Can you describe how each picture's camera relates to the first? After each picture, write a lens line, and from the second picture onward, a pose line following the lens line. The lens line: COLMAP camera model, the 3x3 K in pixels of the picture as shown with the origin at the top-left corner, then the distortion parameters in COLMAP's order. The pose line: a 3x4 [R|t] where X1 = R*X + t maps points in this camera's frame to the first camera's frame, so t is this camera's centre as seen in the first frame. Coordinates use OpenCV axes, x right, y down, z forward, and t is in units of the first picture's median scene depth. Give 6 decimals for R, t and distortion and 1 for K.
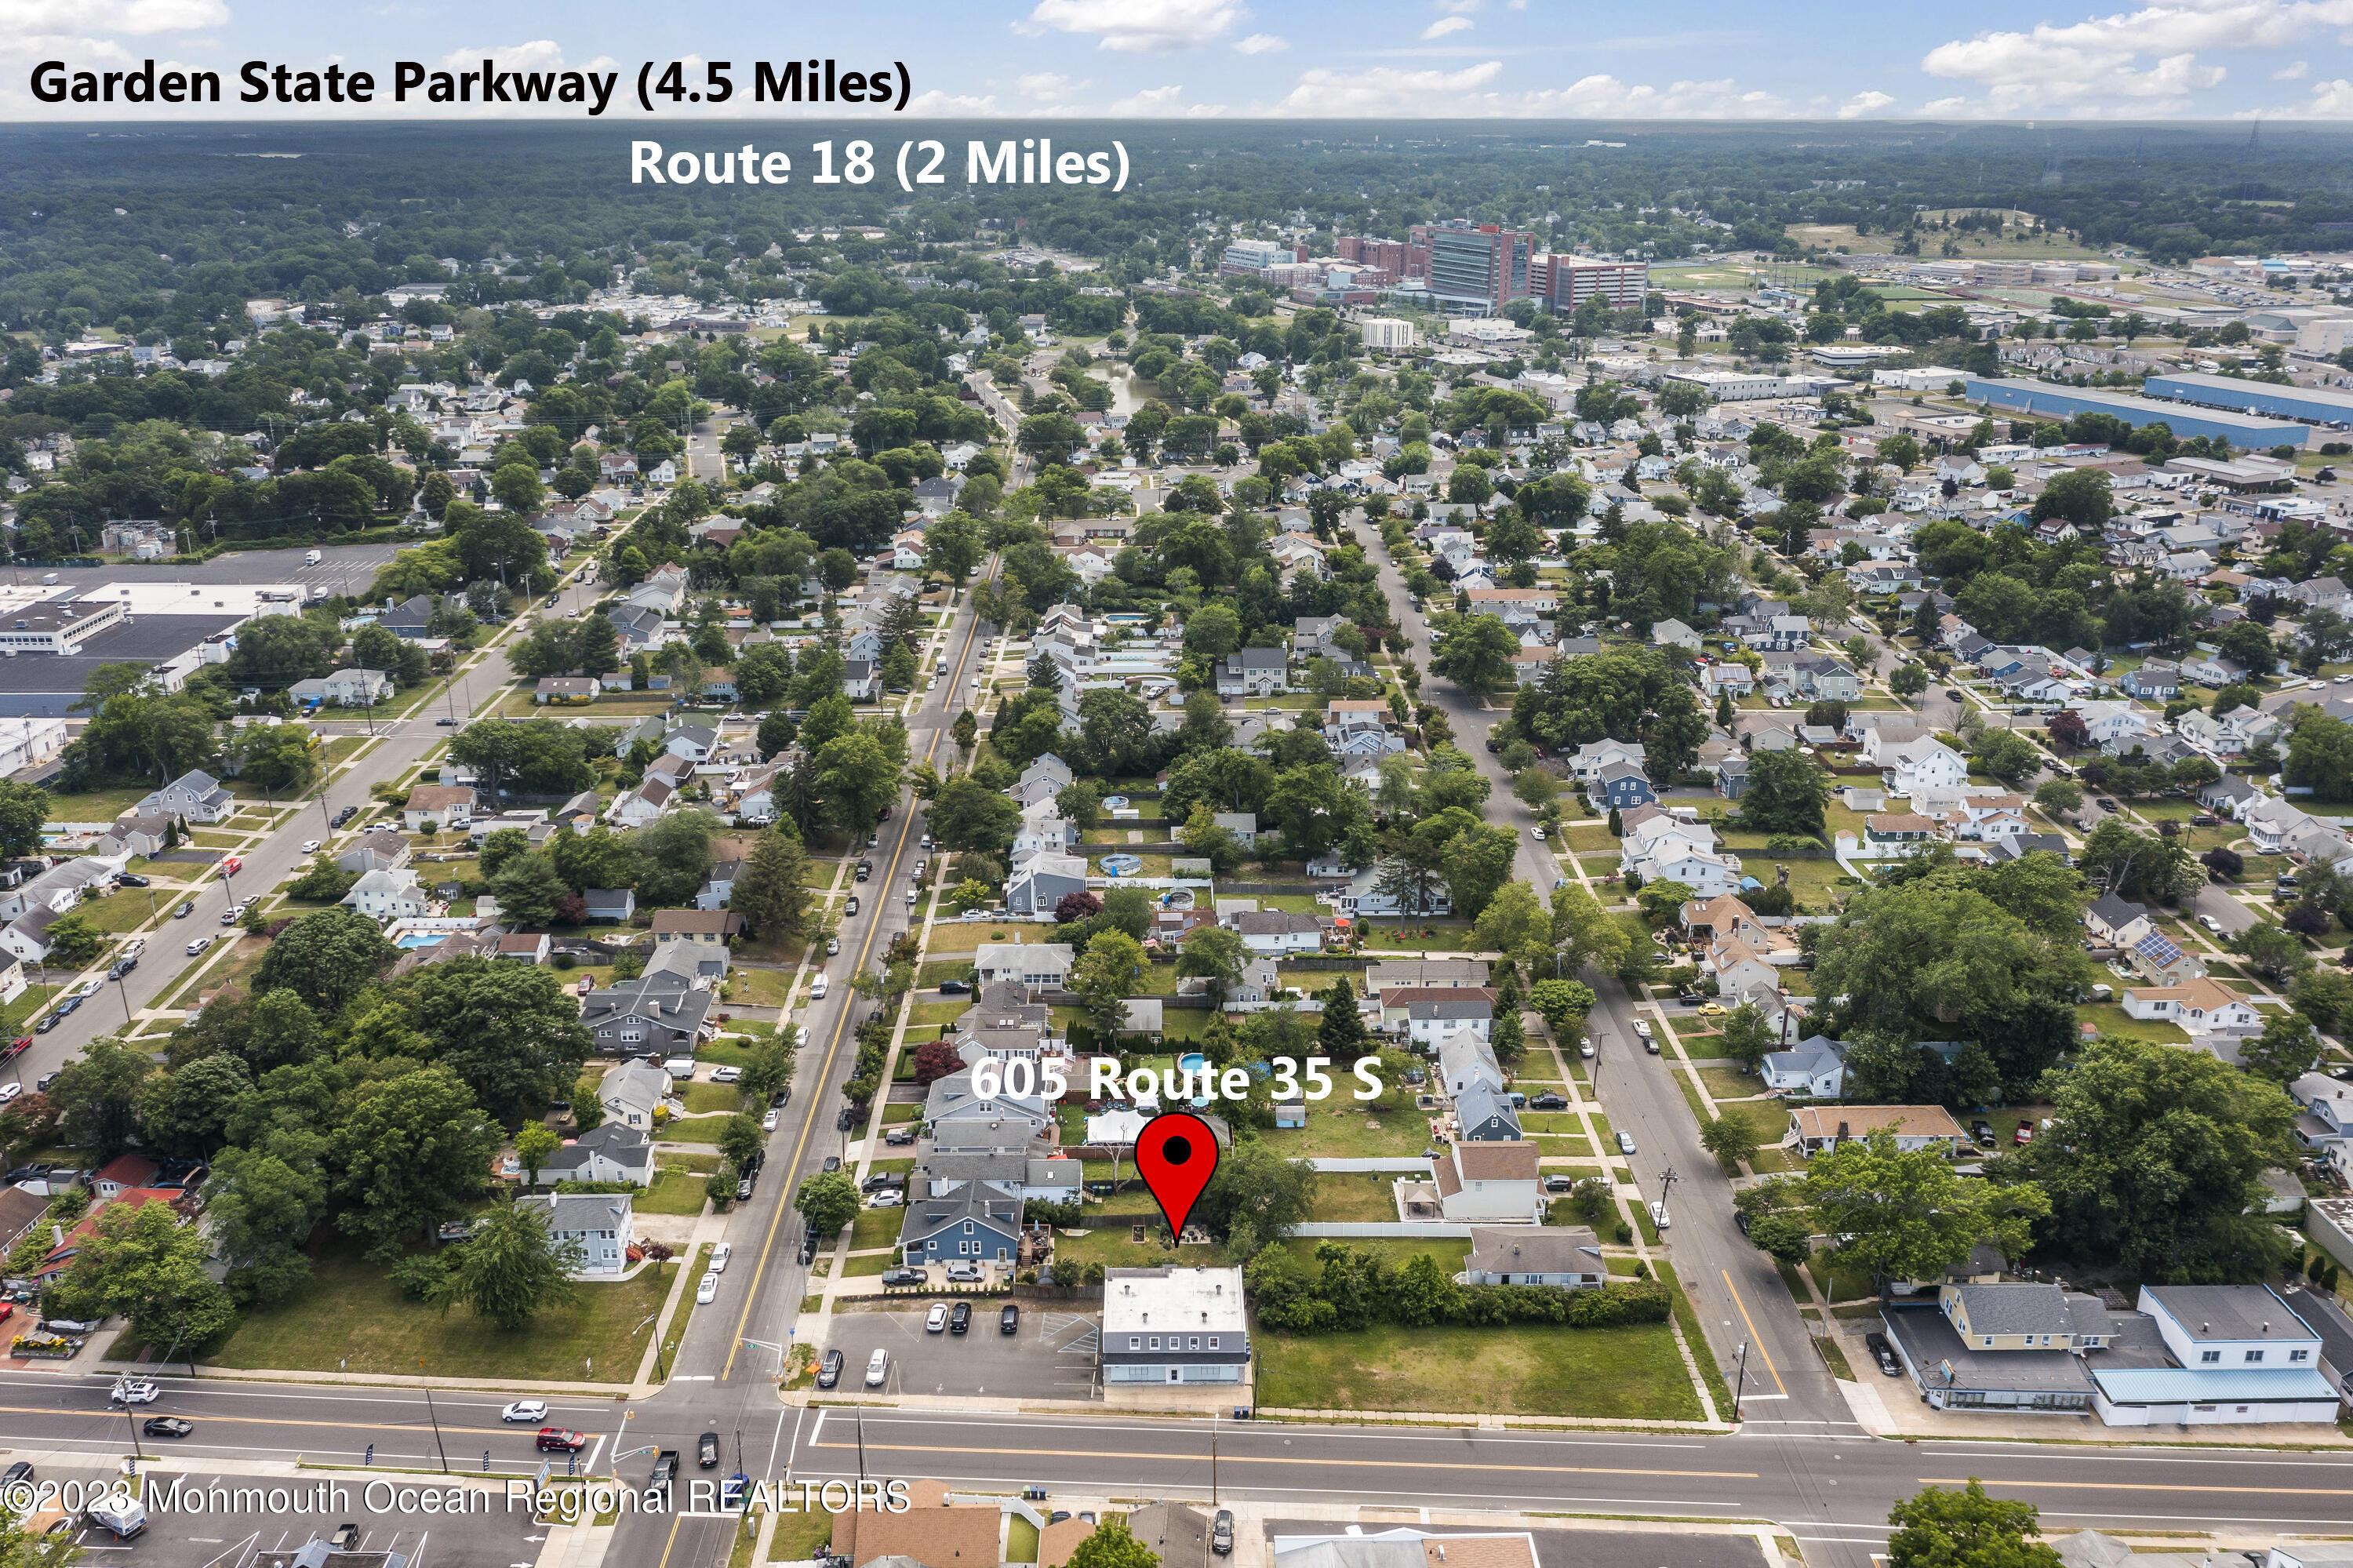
lens RADIAL K [[1878.8, 0, 1169.3], [0, 1878.8, 740.0], [0, 0, 1]] dist [-0.017591, 0.001705]
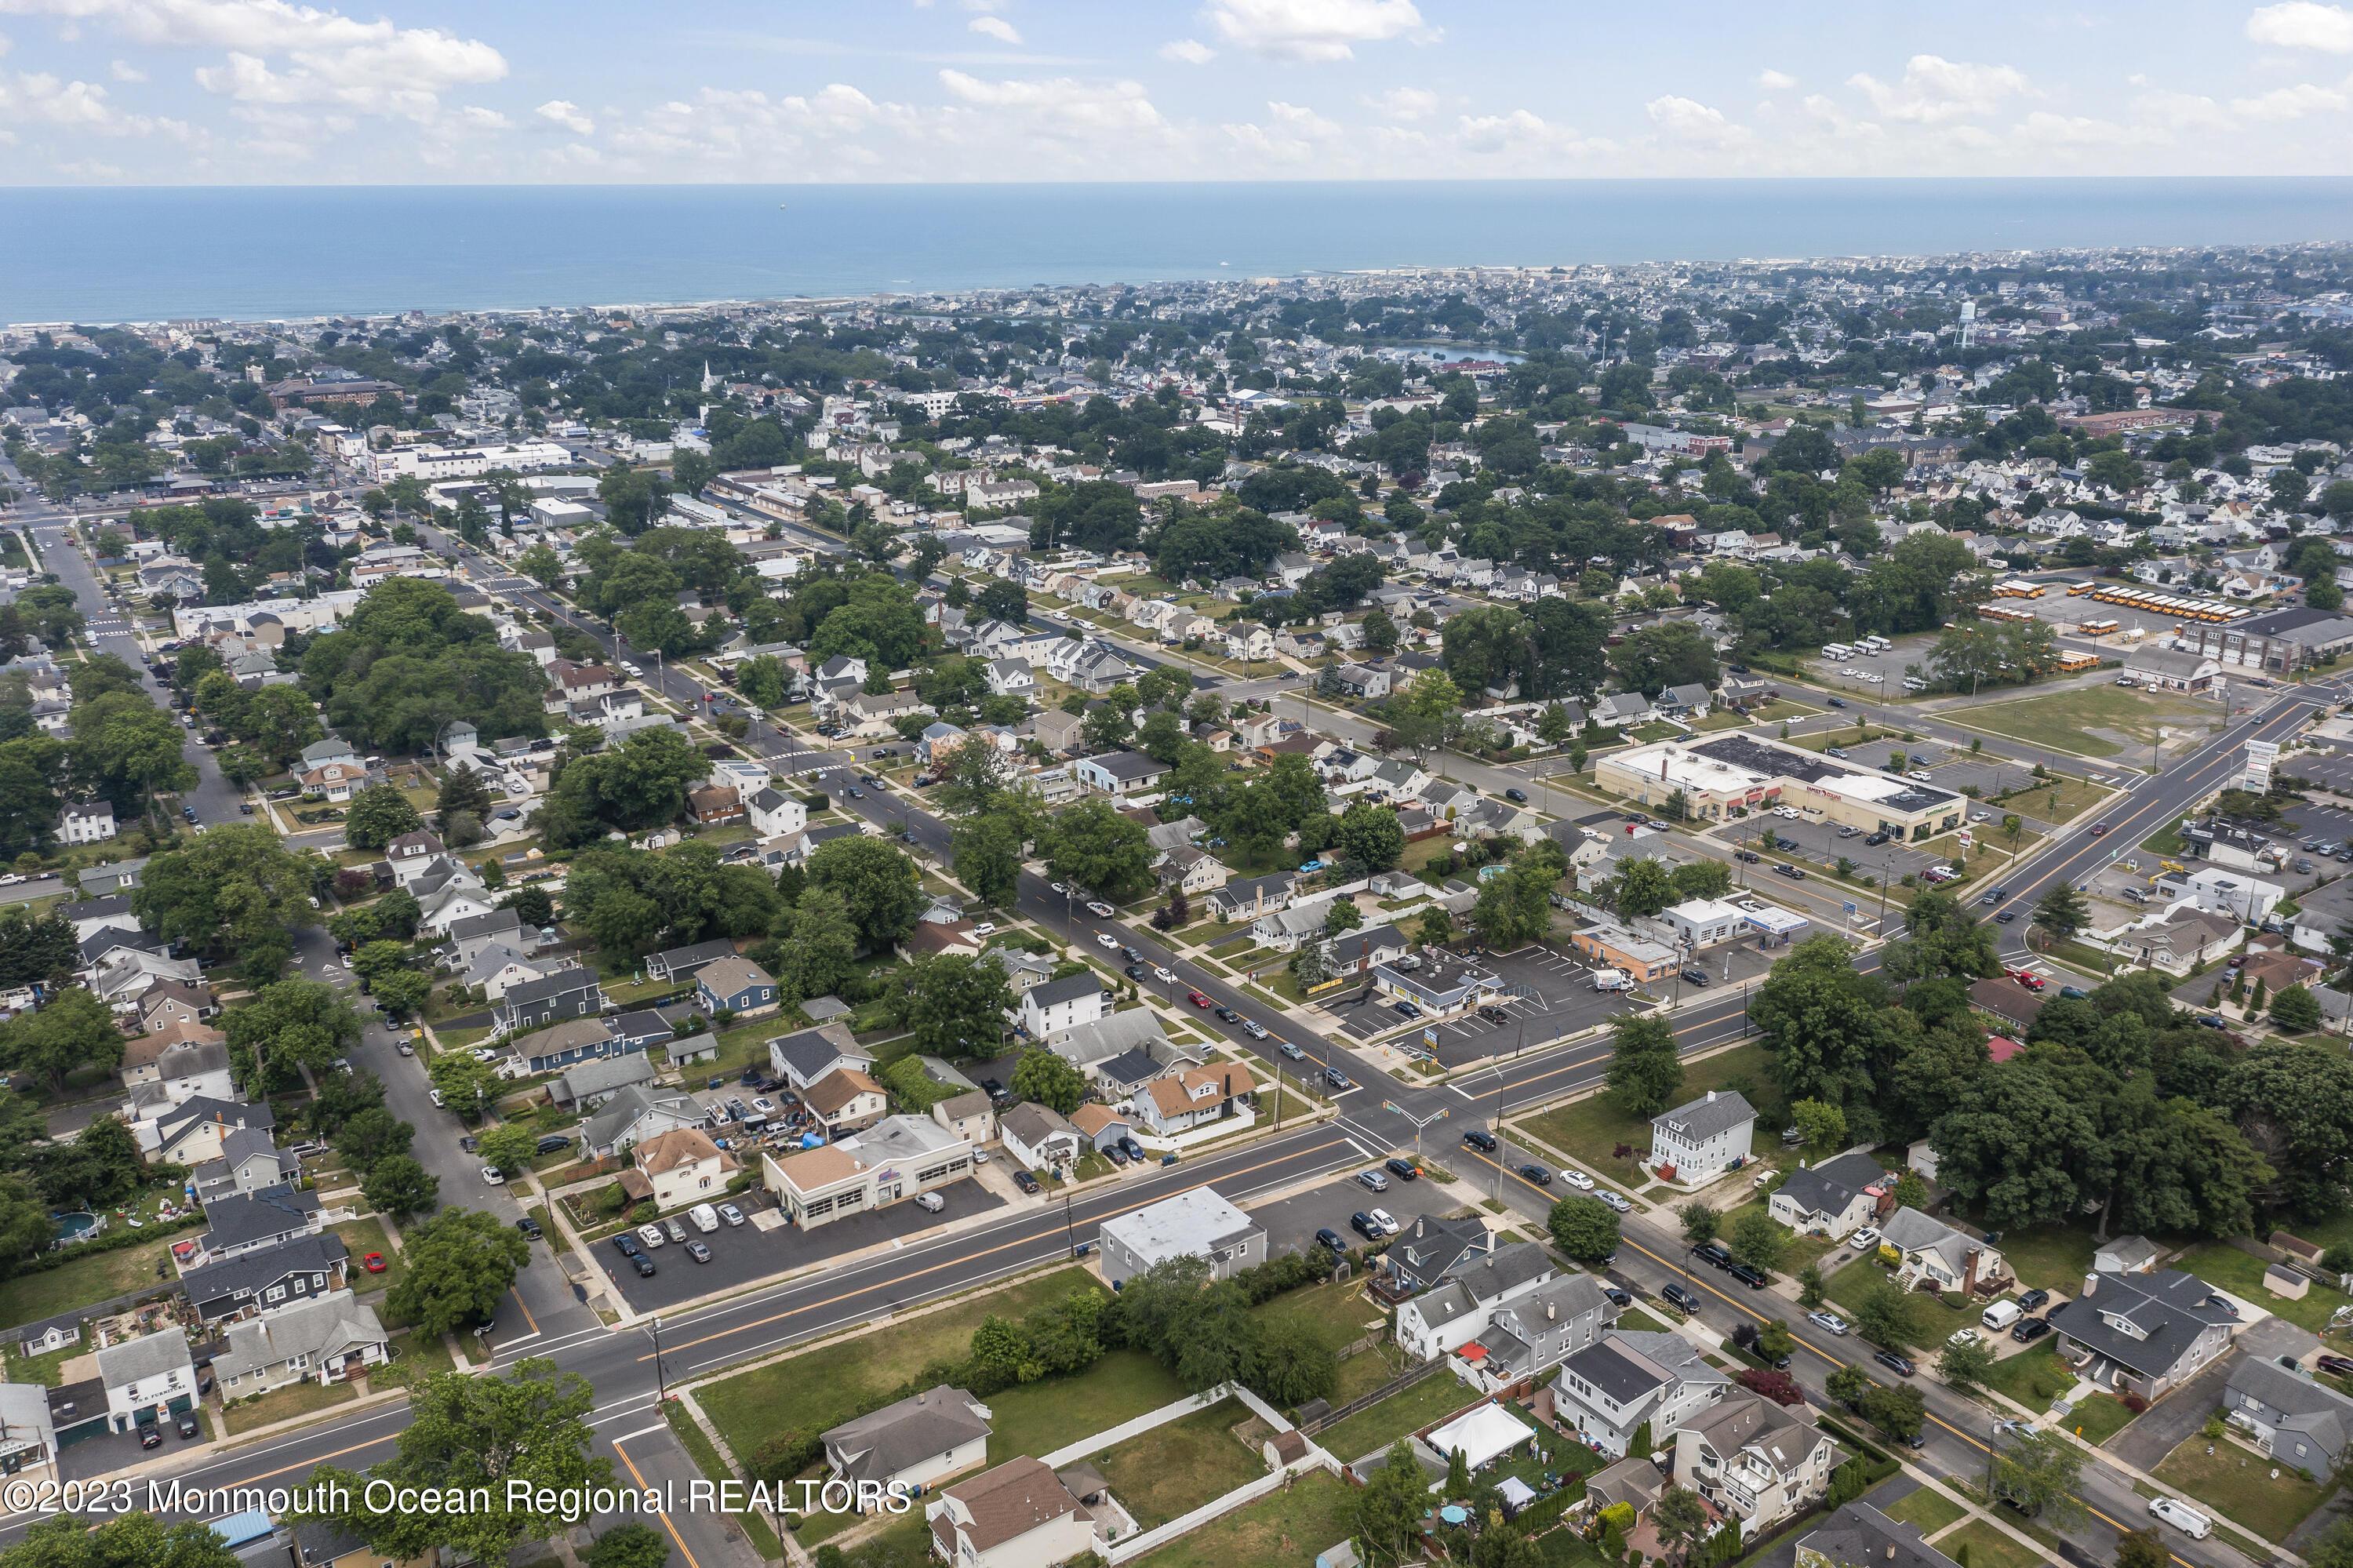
lens RADIAL K [[1826.2, 0, 1175.1], [0, 1826.2, 845.0], [0, 0, 1]] dist [-0.007640, 0.008896]
pose [[-0.827282, 0.192132, -0.527911, 0.473937], [-0.176668, 0.803050, 0.569121, -0.431109], [0.533286, 0.564088, -0.630405, 1.414082]]
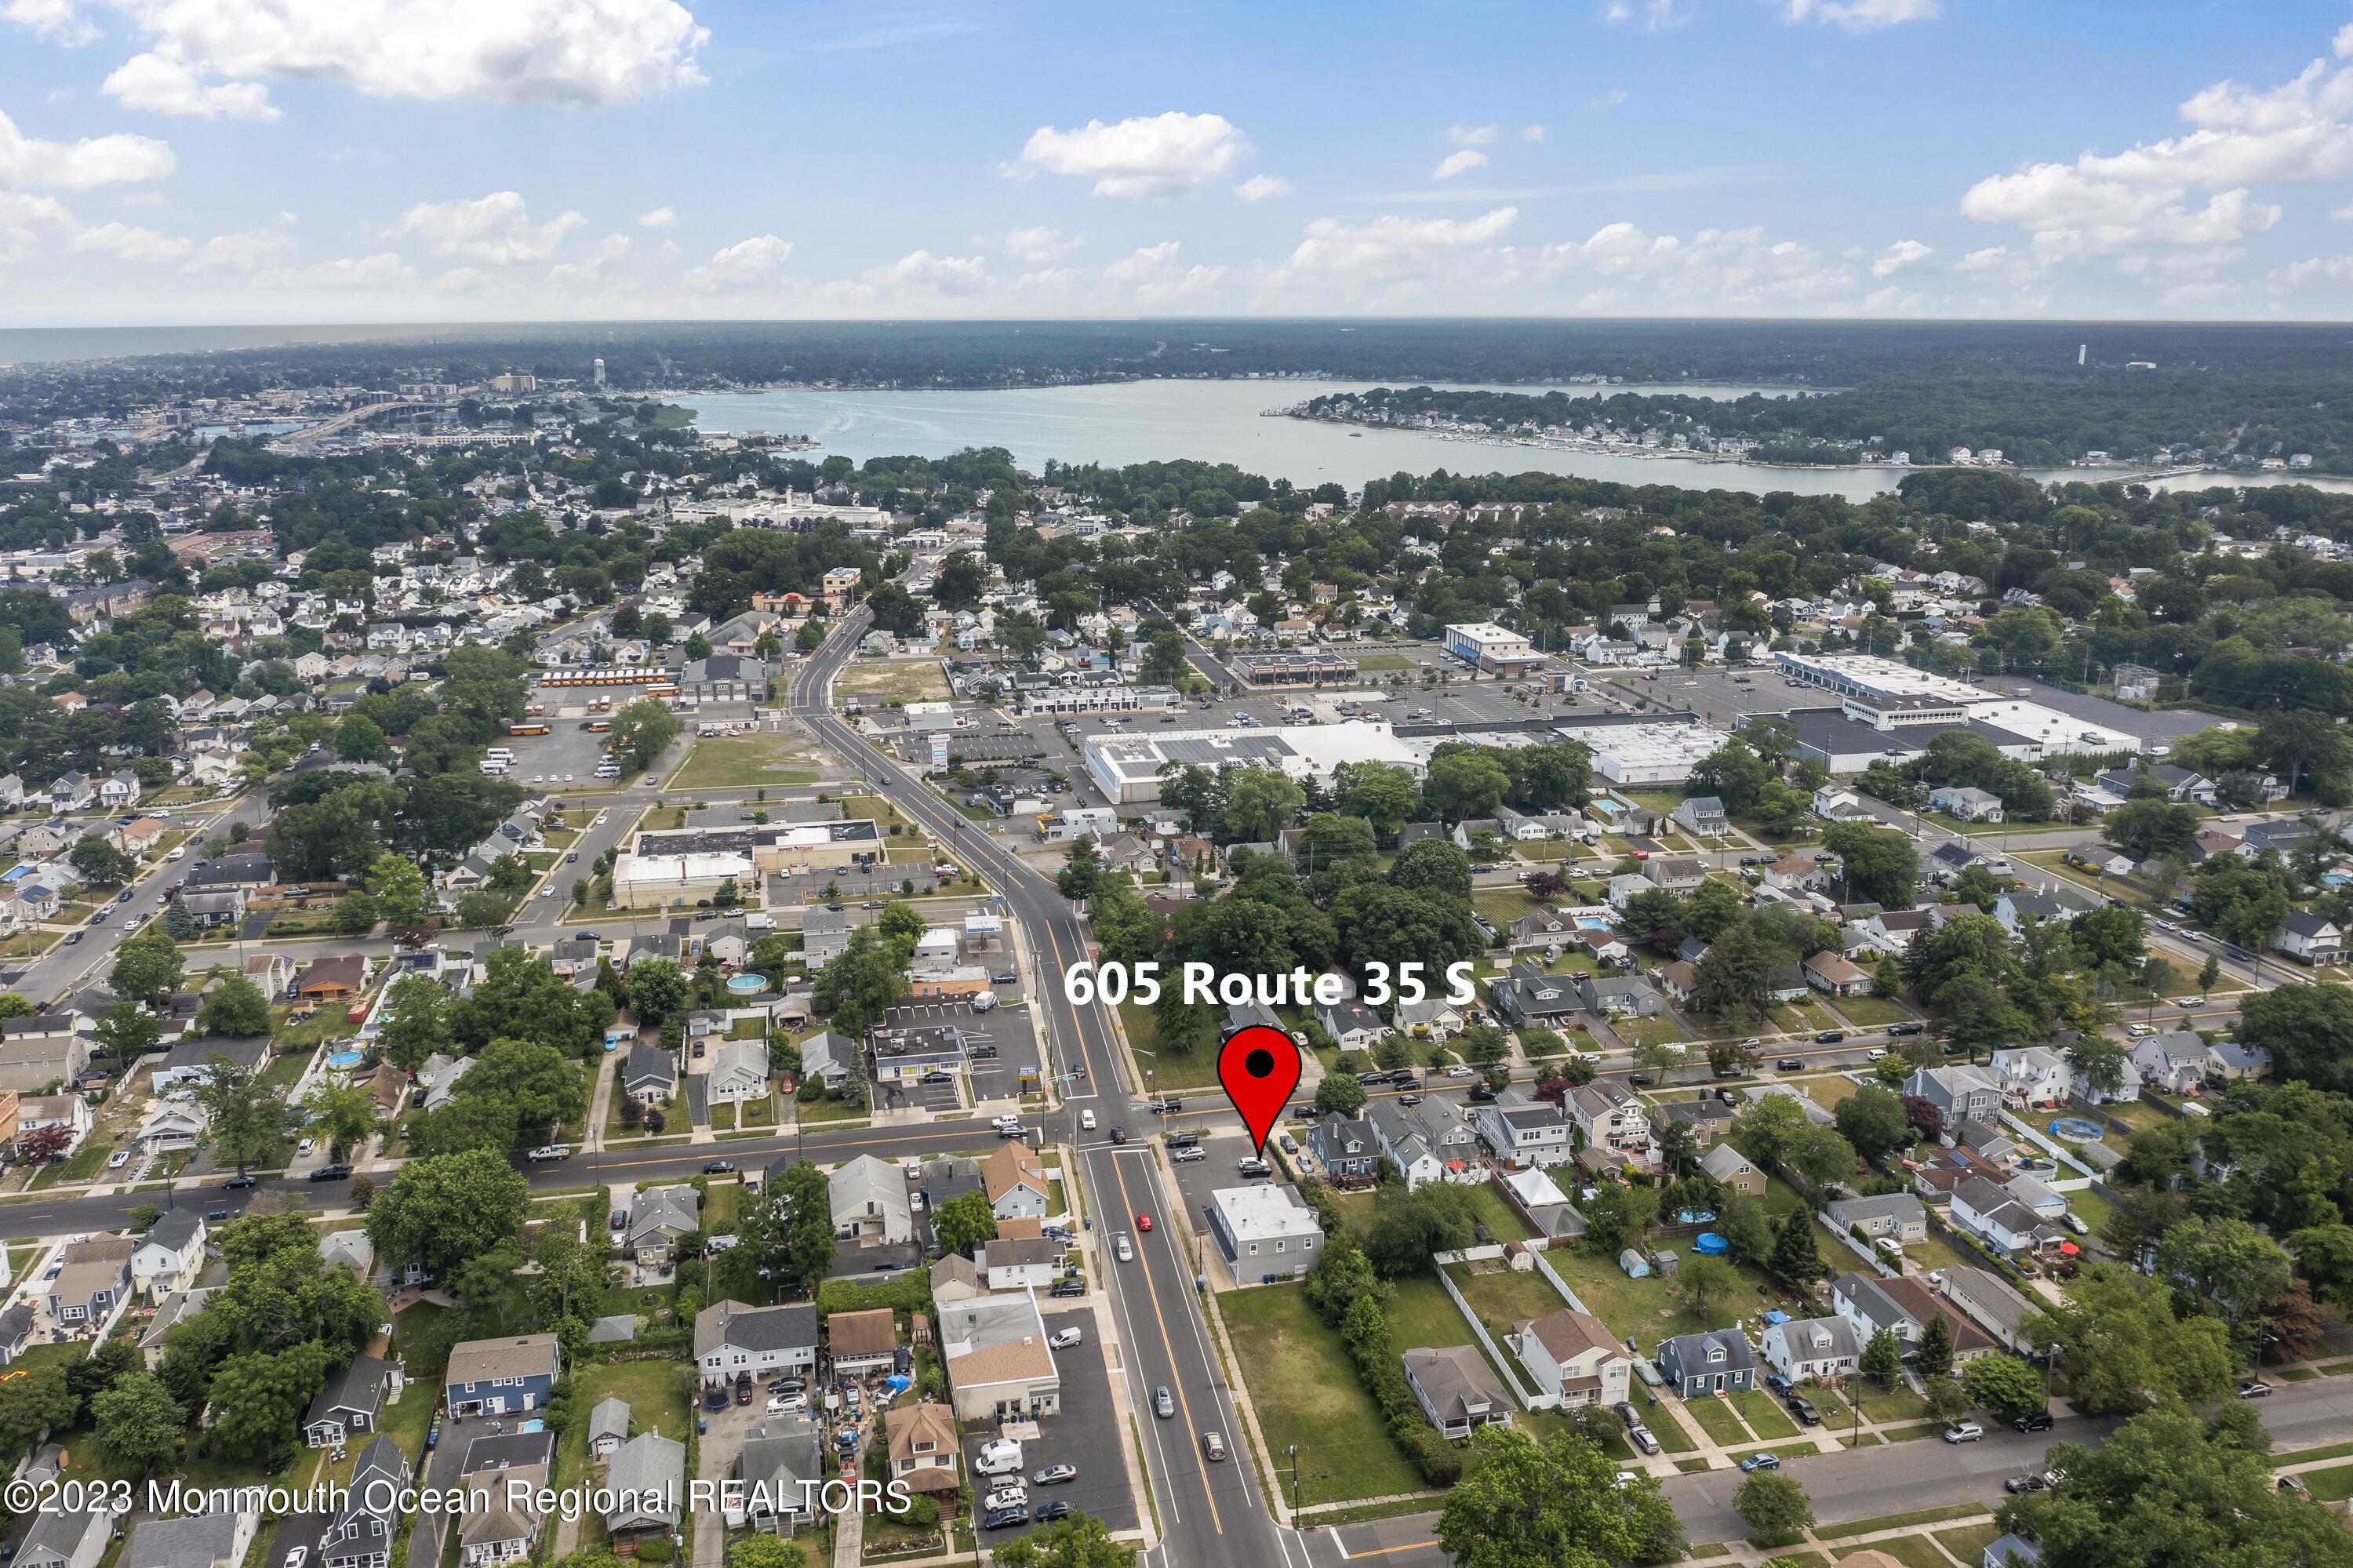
lens RADIAL K [[1847.5, 0, 1174.9], [0, 1847.5, 784.0], [0, 0, 1]] dist [-0.018226, 0.009327]
pose [[0.206512, 0.243573, -0.947642, 1.030534], [-0.312127, 0.934317, 0.172129, -0.159900], [0.927324, 0.260238, 0.268973, 0.487352]]
